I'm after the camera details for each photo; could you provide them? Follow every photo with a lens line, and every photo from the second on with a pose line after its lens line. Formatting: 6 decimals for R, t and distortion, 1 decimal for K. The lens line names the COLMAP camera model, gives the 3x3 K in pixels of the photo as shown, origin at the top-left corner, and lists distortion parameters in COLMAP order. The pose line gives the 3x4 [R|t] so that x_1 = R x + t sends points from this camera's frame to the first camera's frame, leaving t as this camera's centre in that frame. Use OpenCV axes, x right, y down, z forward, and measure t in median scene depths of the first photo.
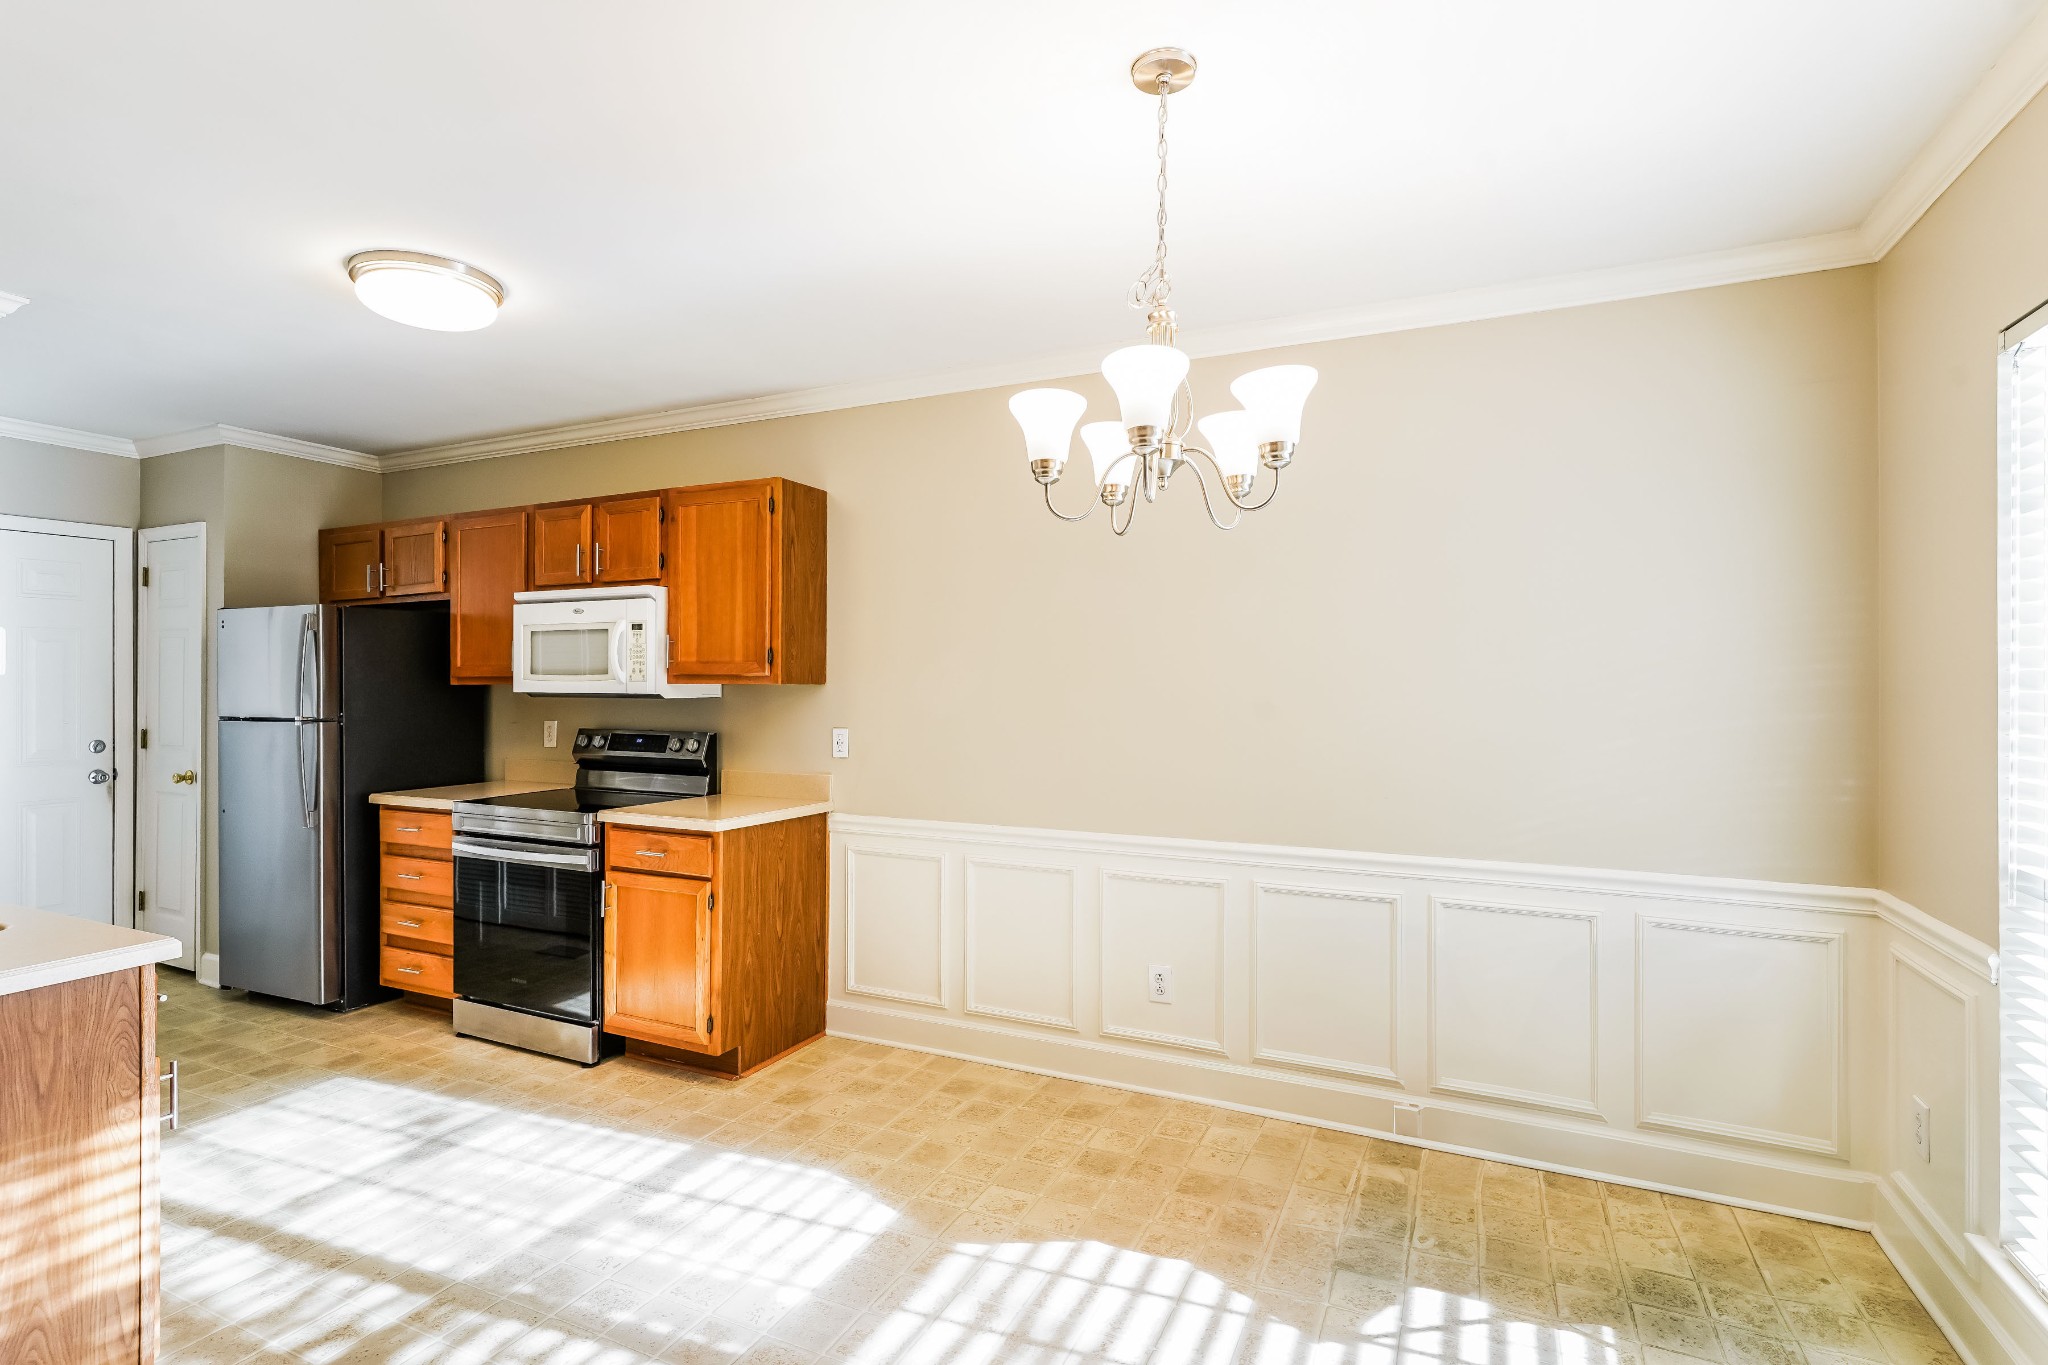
lens RADIAL K [[995.1, 0, 1020.7], [0, 995.1, 681.8], [0, 0, 1]] dist [0.002621, 0.000426]
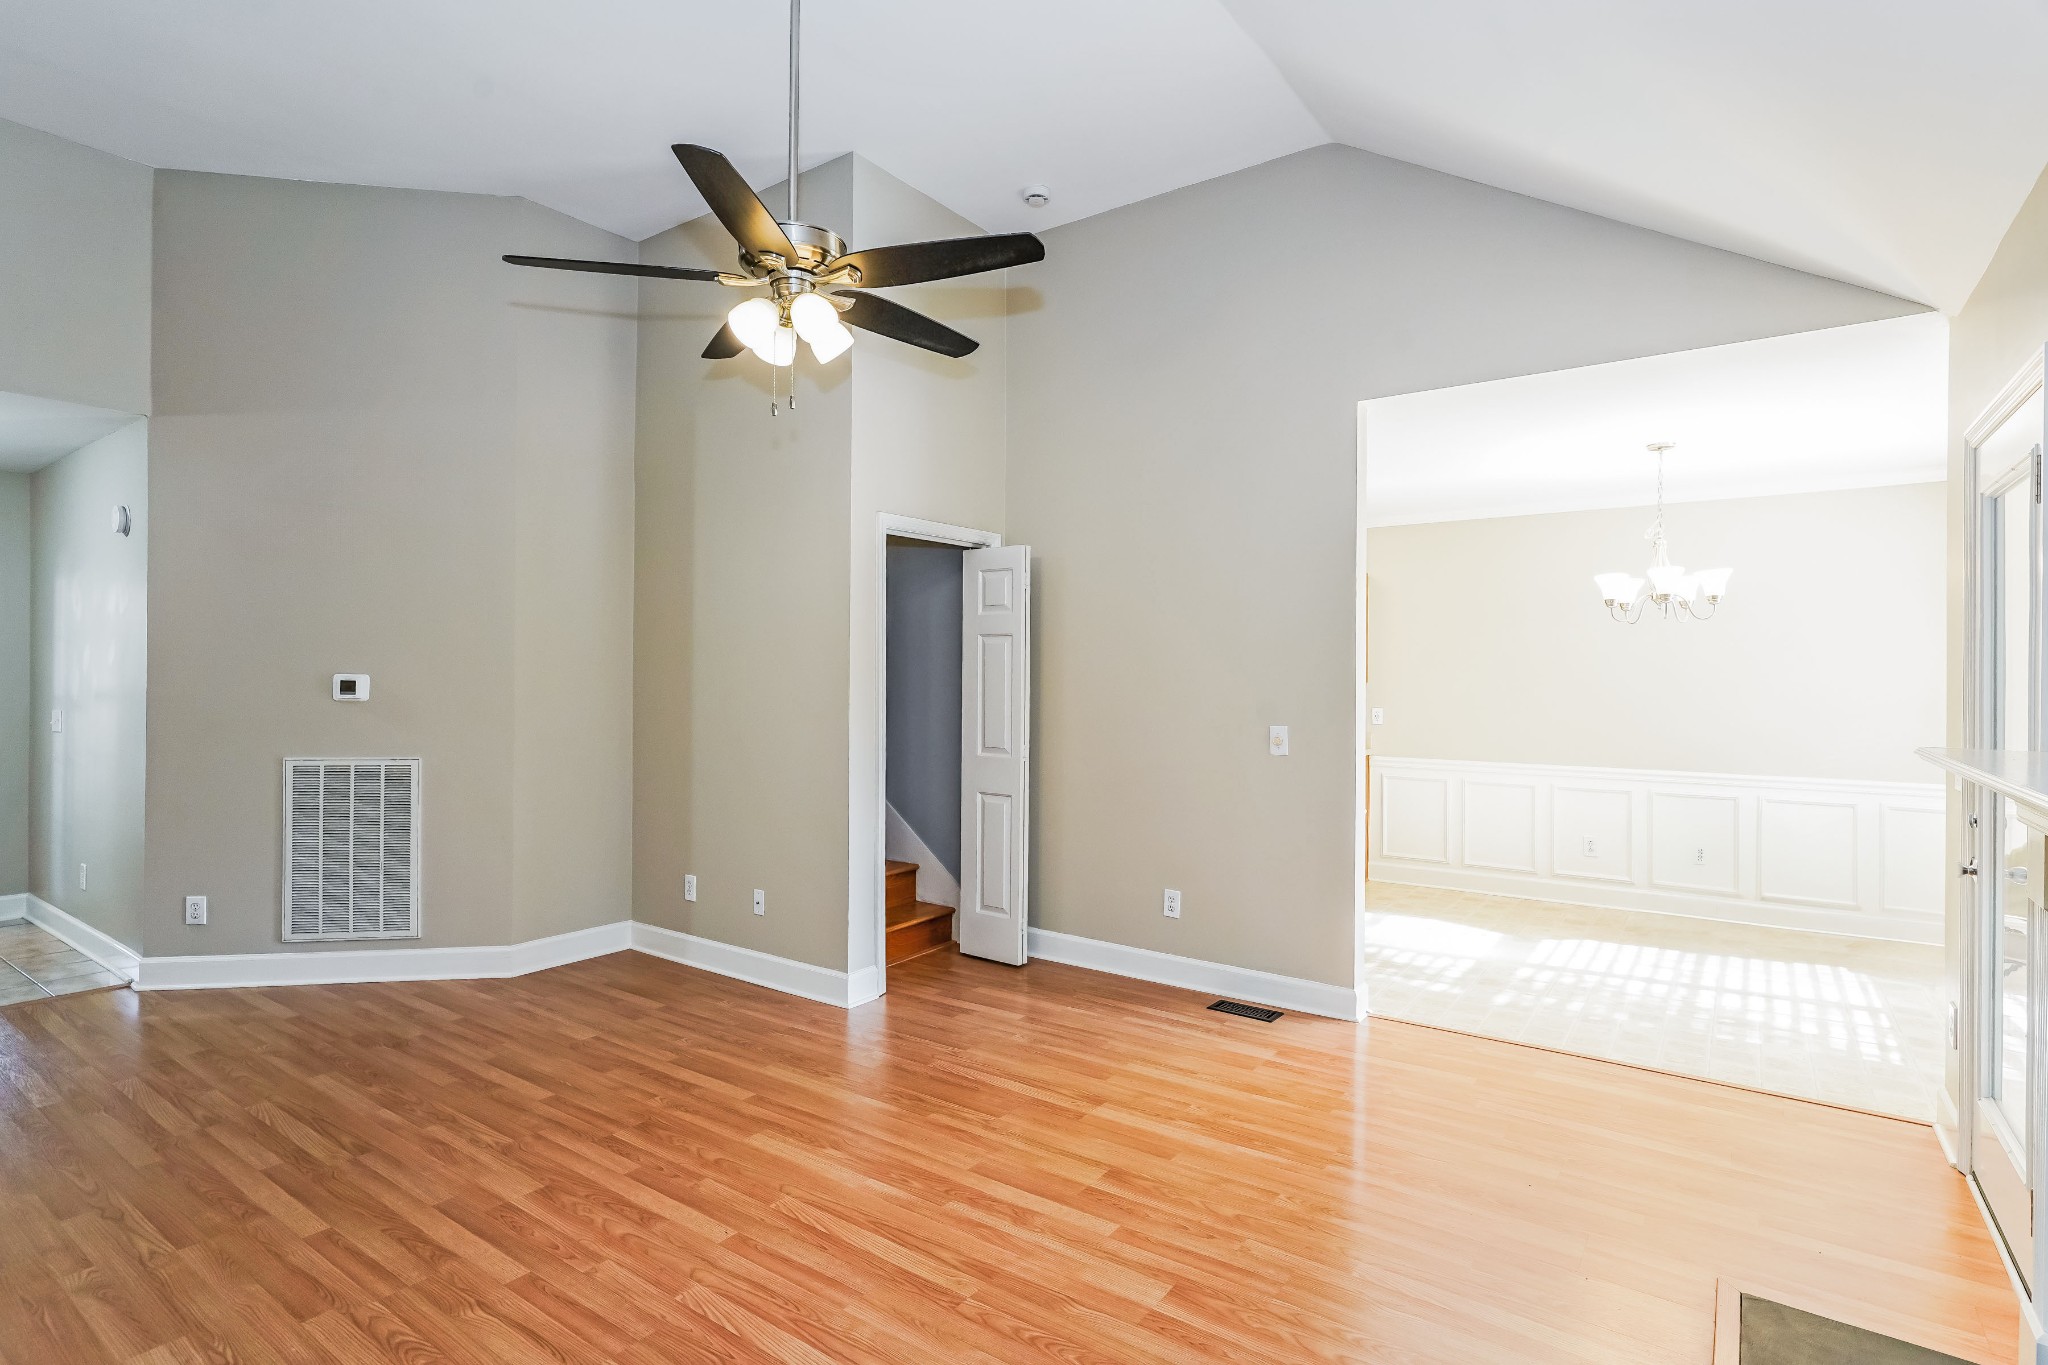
lens RADIAL K [[995.1, 0, 1015.0], [0, 995.1, 681.4], [0, 0, 1]] dist [0.002621, 0.000426]
pose [[0.981195, 0.001382, -0.193016, -0.568719], [-0.001828, 0.999996, -0.002133, 0.000323], [0.193012, 0.002445, 0.981193, -1.059546]]
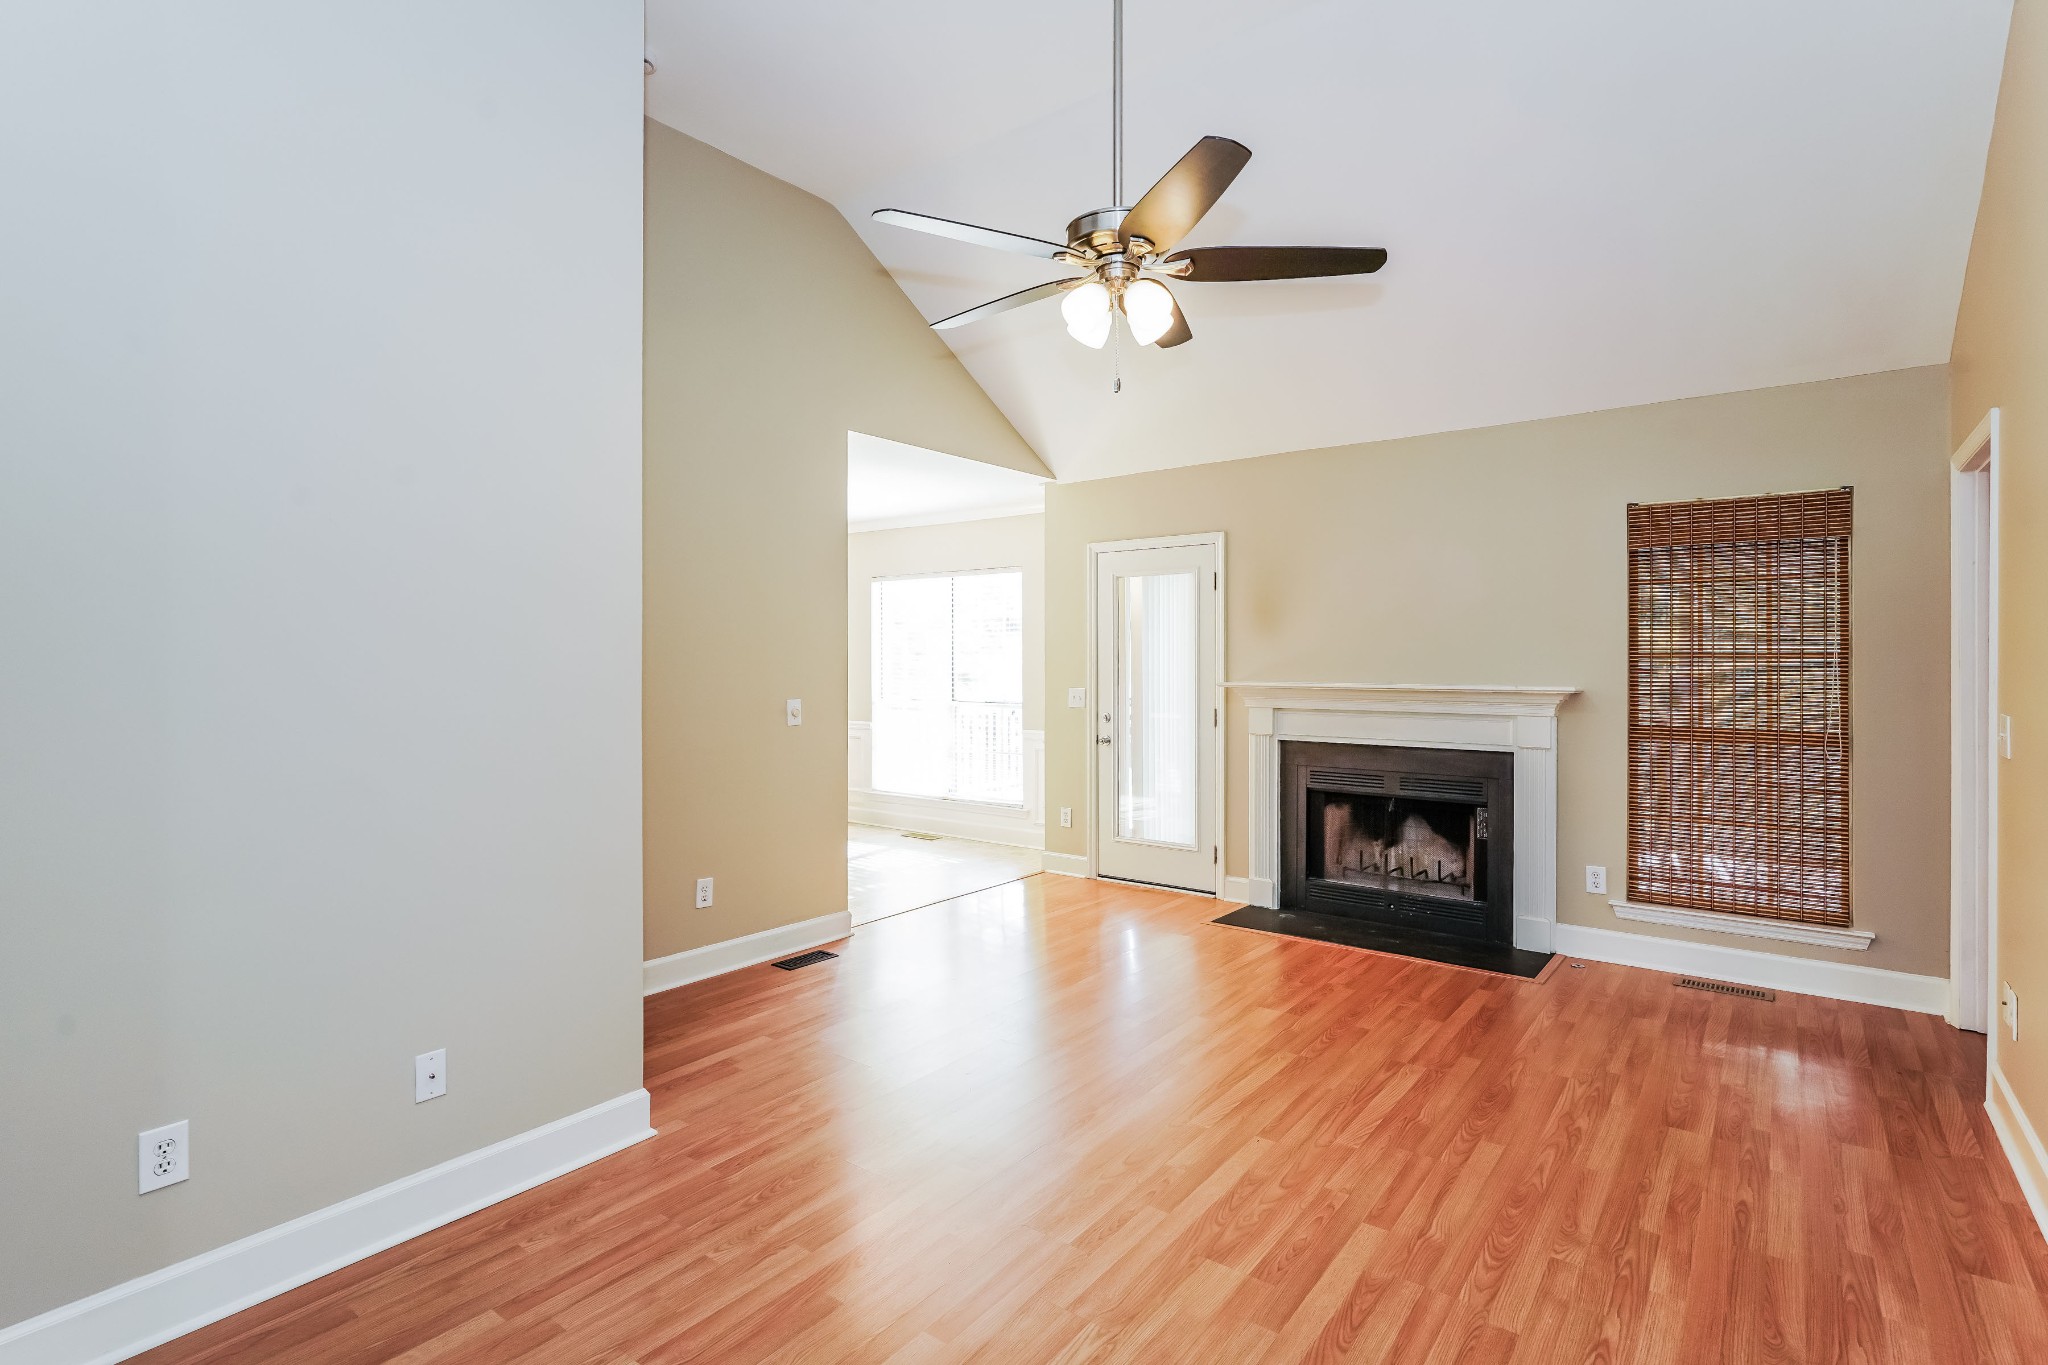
lens RADIAL K [[995.1, 0, 1009.5], [0, 995.1, 671.8], [0, 0, 1]] dist [0.002621, 0.000426]
pose [[0.231625, -0.012027, 0.972731, -2.726910], [0.004845, 0.999925, 0.011210, 0.001102], [-0.972793, 0.002116, 0.231666, 0.171400]]
